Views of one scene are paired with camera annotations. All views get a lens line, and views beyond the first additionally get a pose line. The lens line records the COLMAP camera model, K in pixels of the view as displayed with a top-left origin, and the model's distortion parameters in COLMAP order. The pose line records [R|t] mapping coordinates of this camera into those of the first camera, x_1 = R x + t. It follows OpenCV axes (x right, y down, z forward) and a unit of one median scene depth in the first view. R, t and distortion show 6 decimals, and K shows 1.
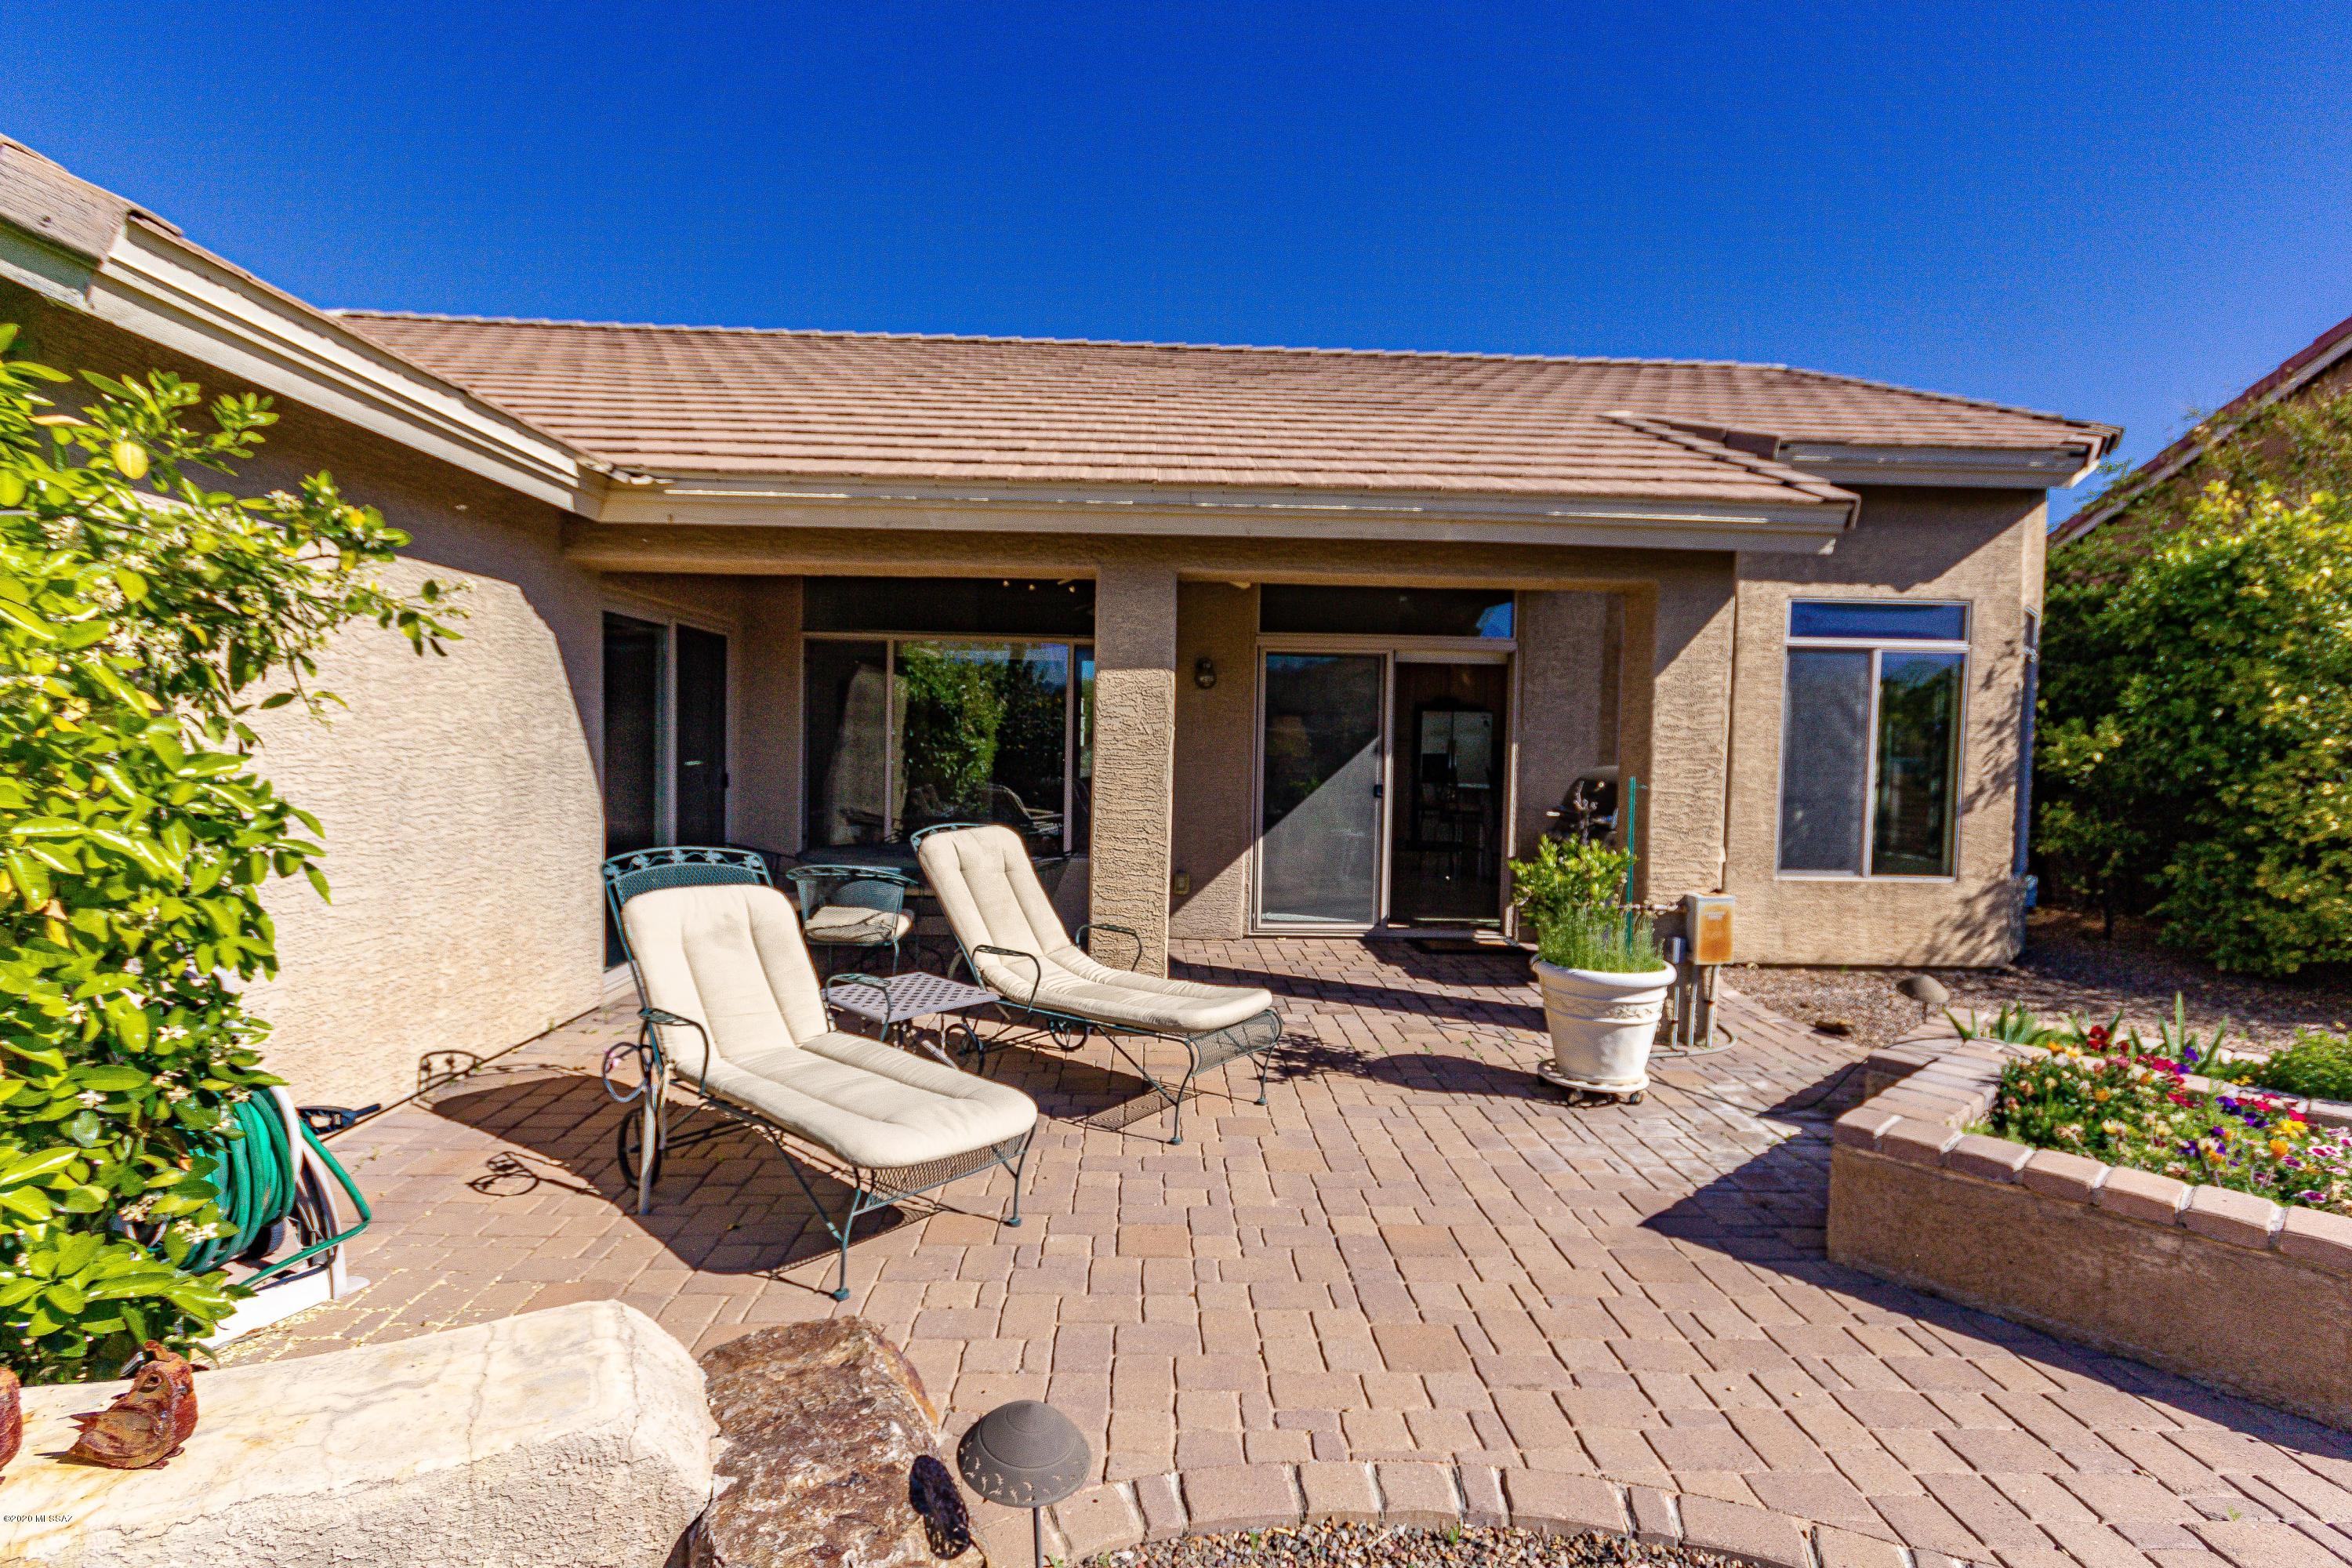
lens RADIAL K [[1132.1, 0, 1183.2], [0, 1132.1, 784.0], [0, 0, 1]] dist [0.013358, 0.000065]
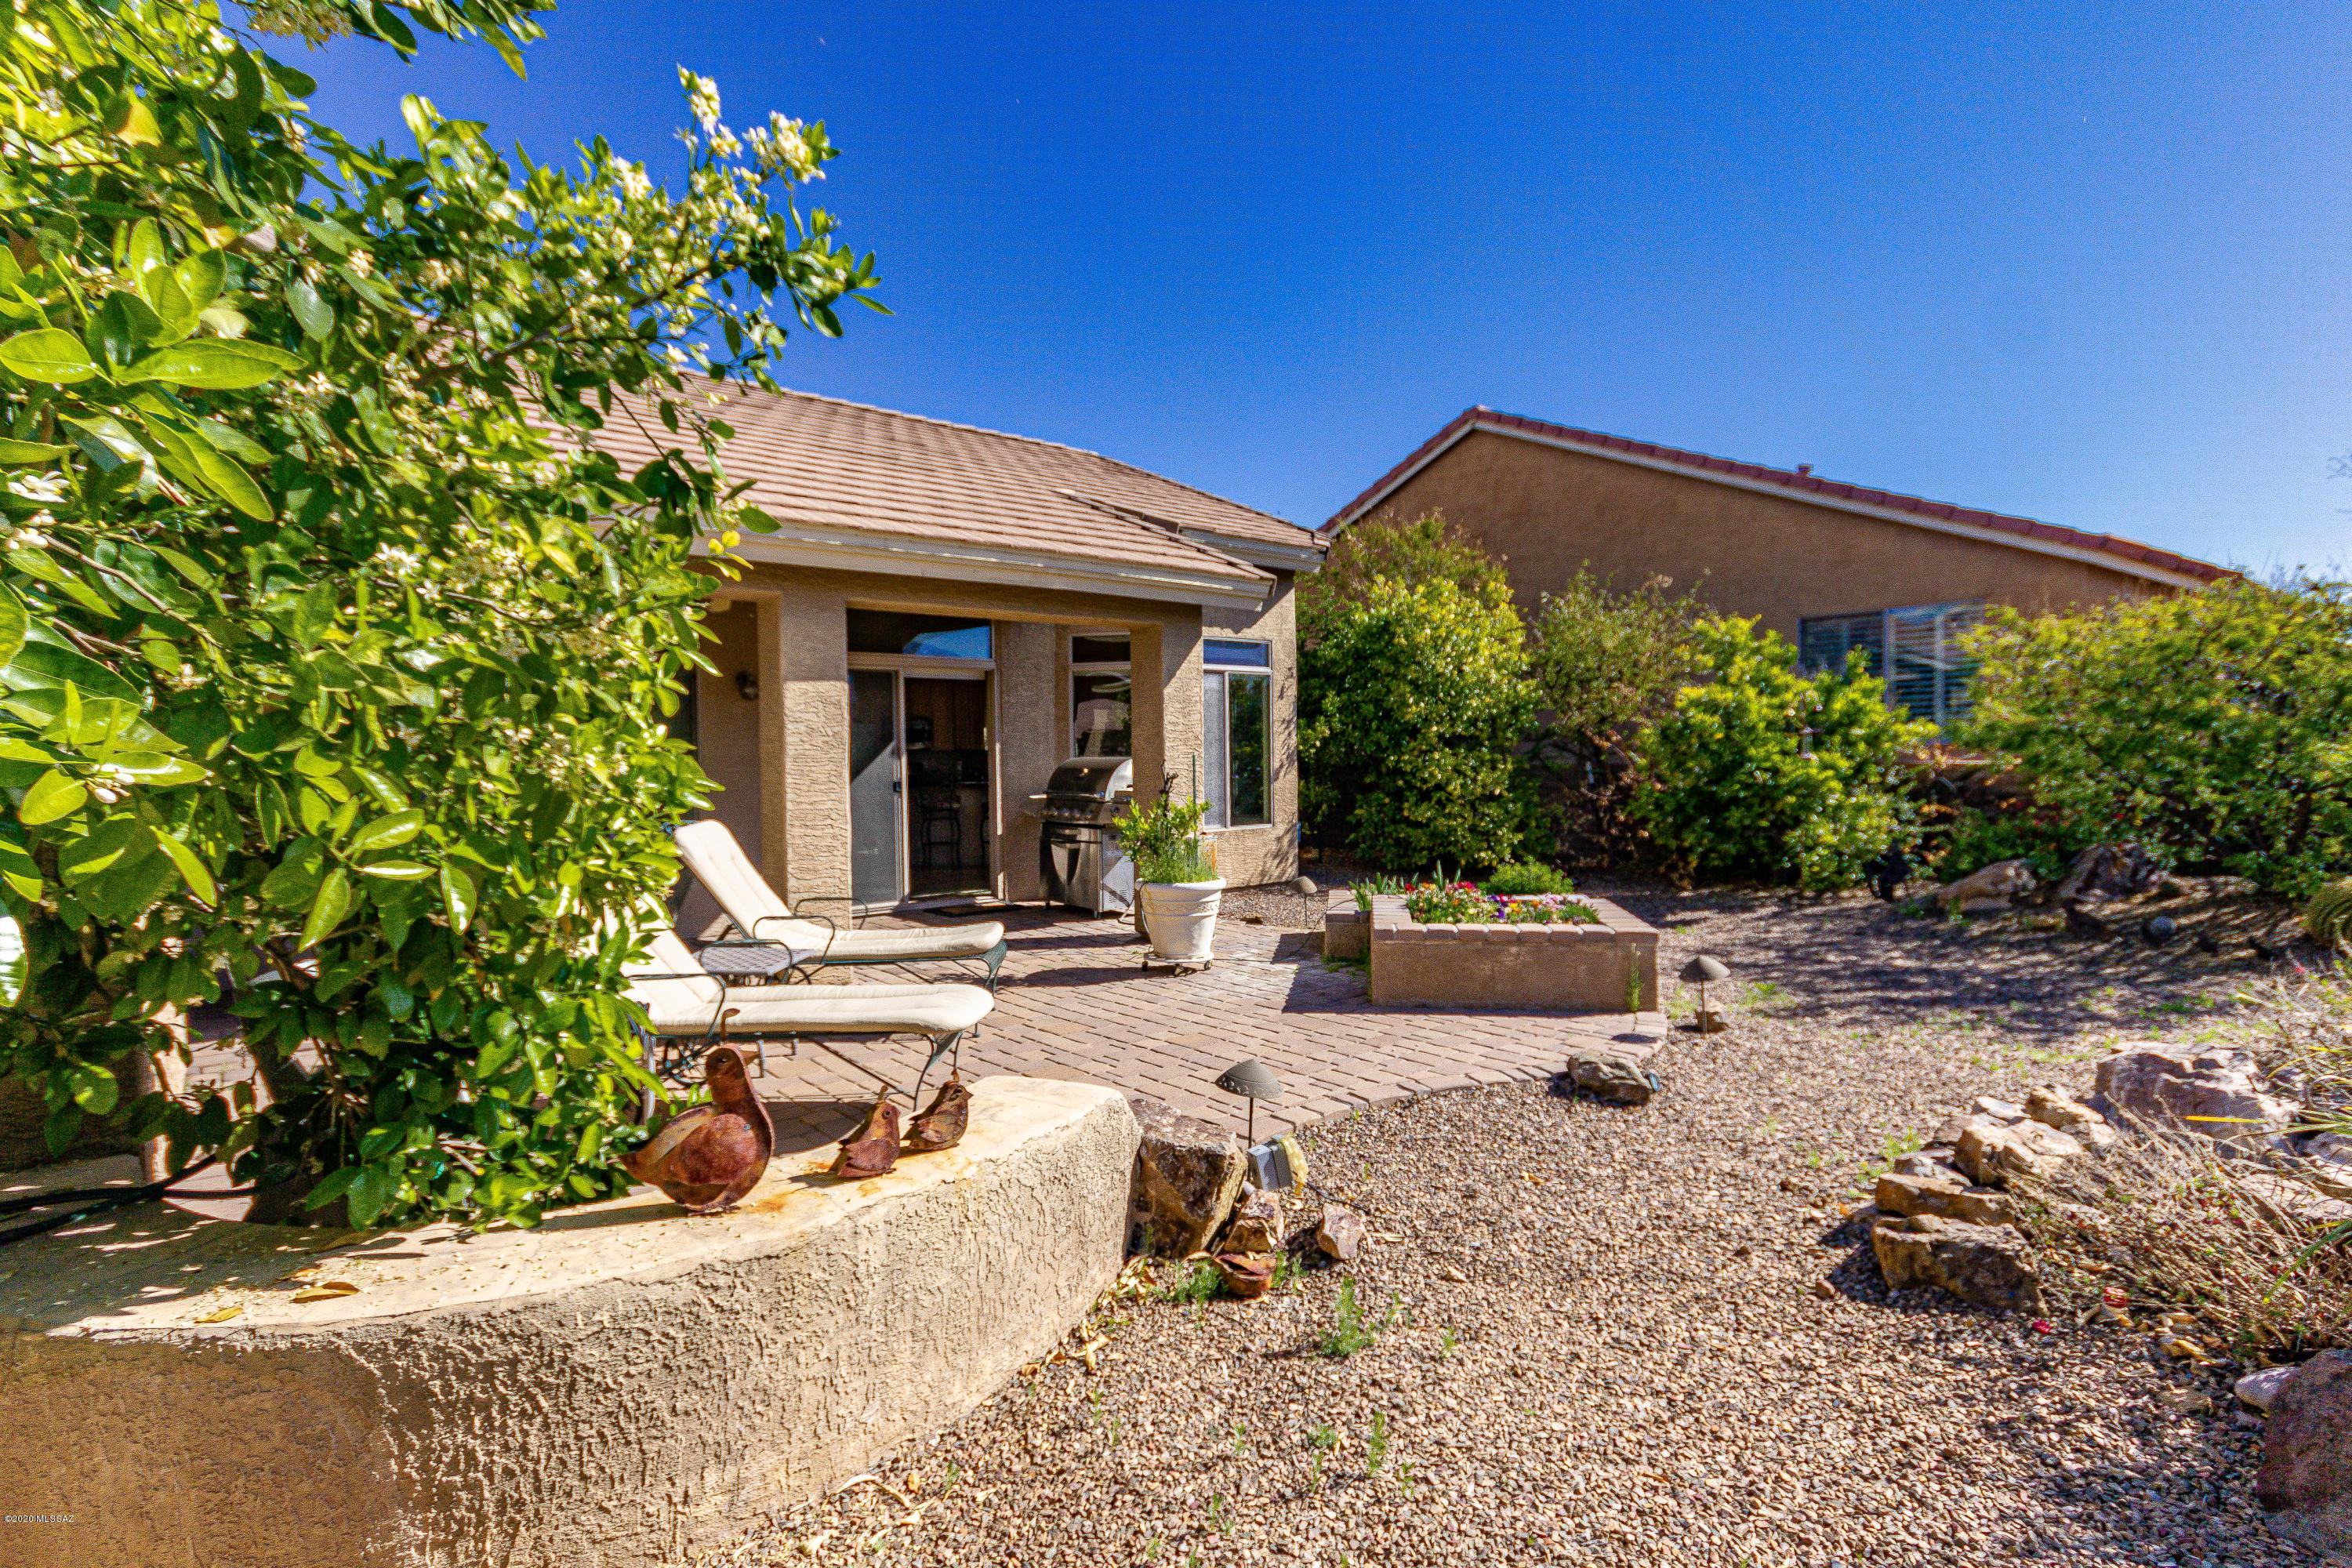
lens RADIAL K [[1132.1, 0, 1183.2], [0, 1132.1, 784.0], [0, 0, 1]] dist [0.013358, 0.000065]
pose [[0.786587, -0.048391, 0.615580, -0.340881], [0.057788, 0.998318, 0.004637, 0.015891], [-0.614769, 0.031926, 0.788061, -0.113126]]
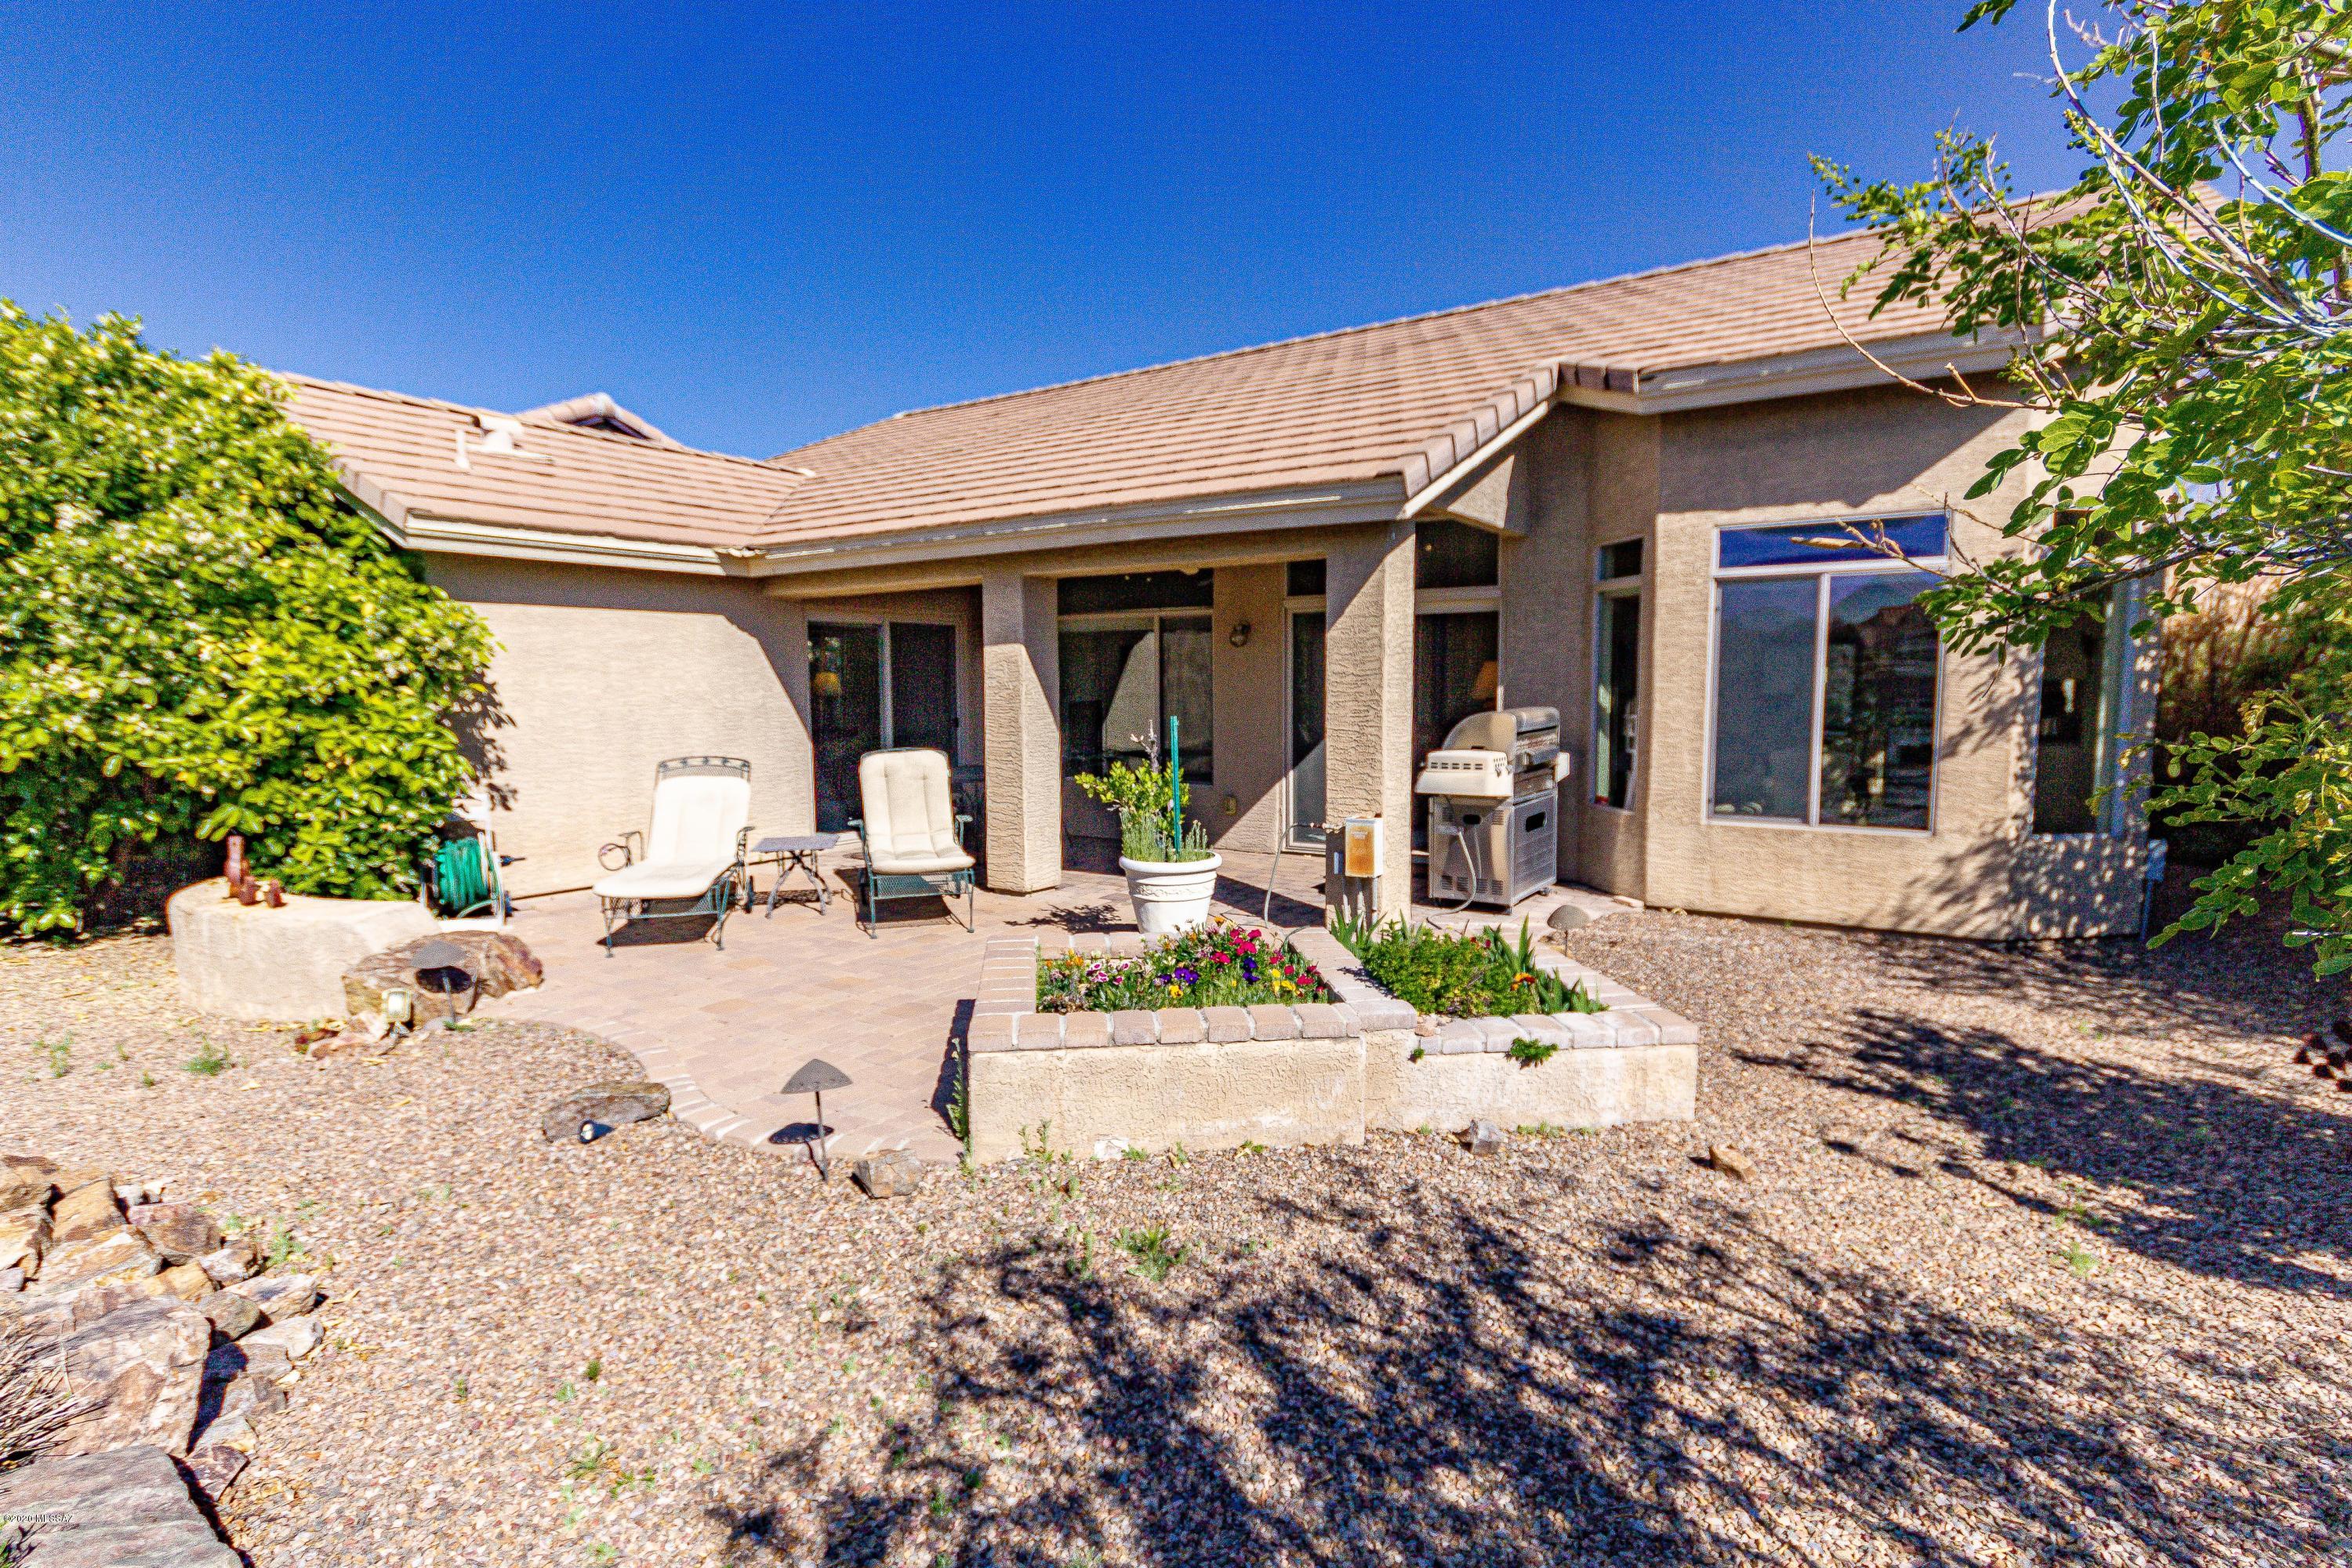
lens RADIAL K [[1132.1, 0, 1183.2], [0, 1132.1, 784.0], [0, 0, 1]] dist [0.013358, 0.000065]
pose [[0.804912, 0.030555, -0.592607, 0.741315], [-0.003078, 0.998875, 0.047322, 0.006577], [0.593386, -0.036266, 0.804101, -0.033184]]
